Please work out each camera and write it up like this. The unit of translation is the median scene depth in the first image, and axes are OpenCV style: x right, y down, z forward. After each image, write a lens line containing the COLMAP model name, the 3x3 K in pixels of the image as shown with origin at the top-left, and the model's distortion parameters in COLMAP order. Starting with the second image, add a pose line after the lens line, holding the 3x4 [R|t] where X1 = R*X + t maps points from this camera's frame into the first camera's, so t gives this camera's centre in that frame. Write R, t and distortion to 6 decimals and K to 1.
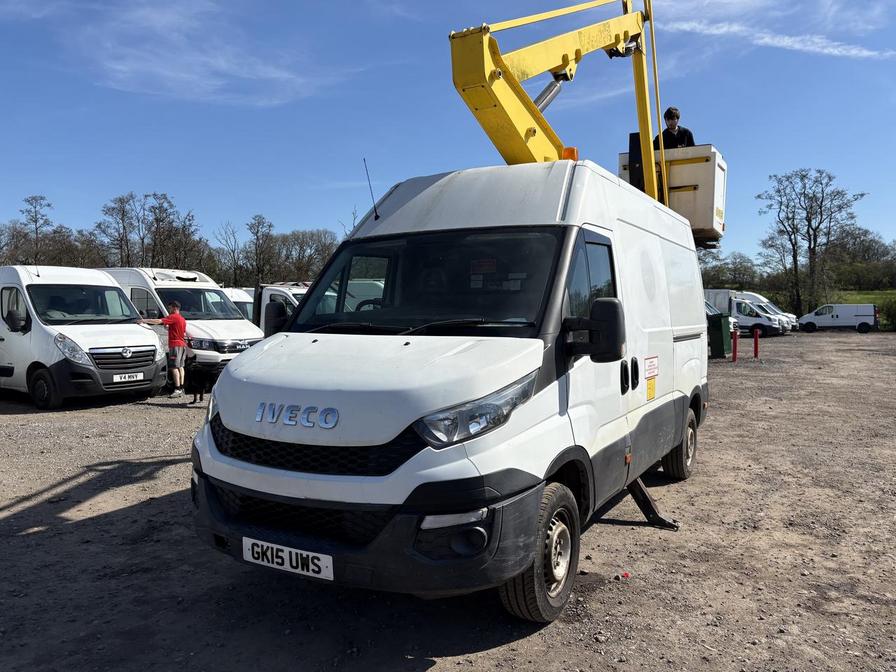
lens RADIAL K [[674.0, 0, 449.3], [0, 674.0, 343.5], [0, 0, 1]] dist [0.015572, -0.021802]
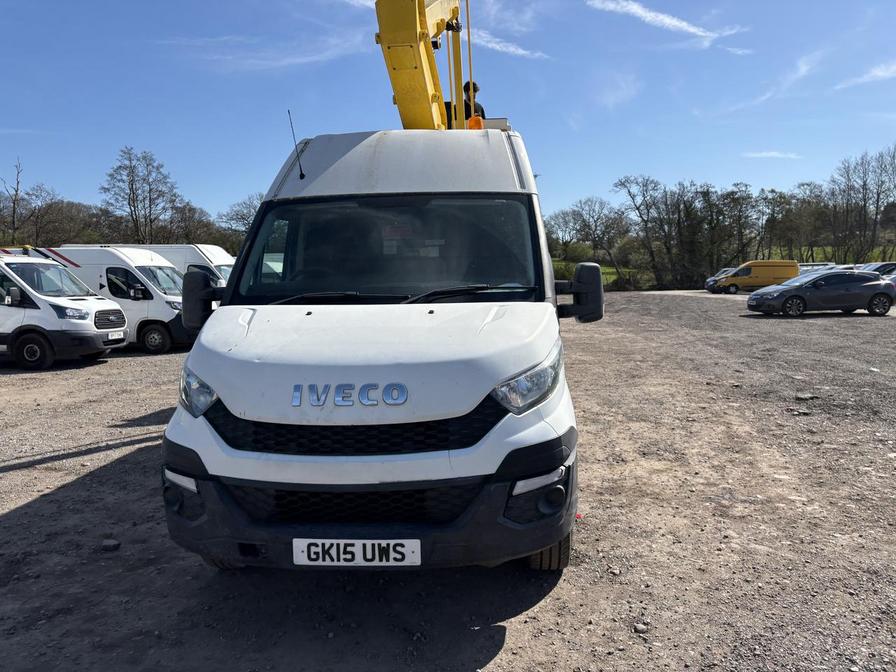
lens RADIAL K [[674.0, 0, 449.1], [0, 674.0, 331.6], [0, 0, 1]] dist [0.015572, -0.021802]
pose [[0.902539, -0.048783, 0.427836, -0.493869], [0.036286, 0.998644, 0.037319, -0.006576], [-0.429077, -0.018157, 0.903085, 0.132609]]
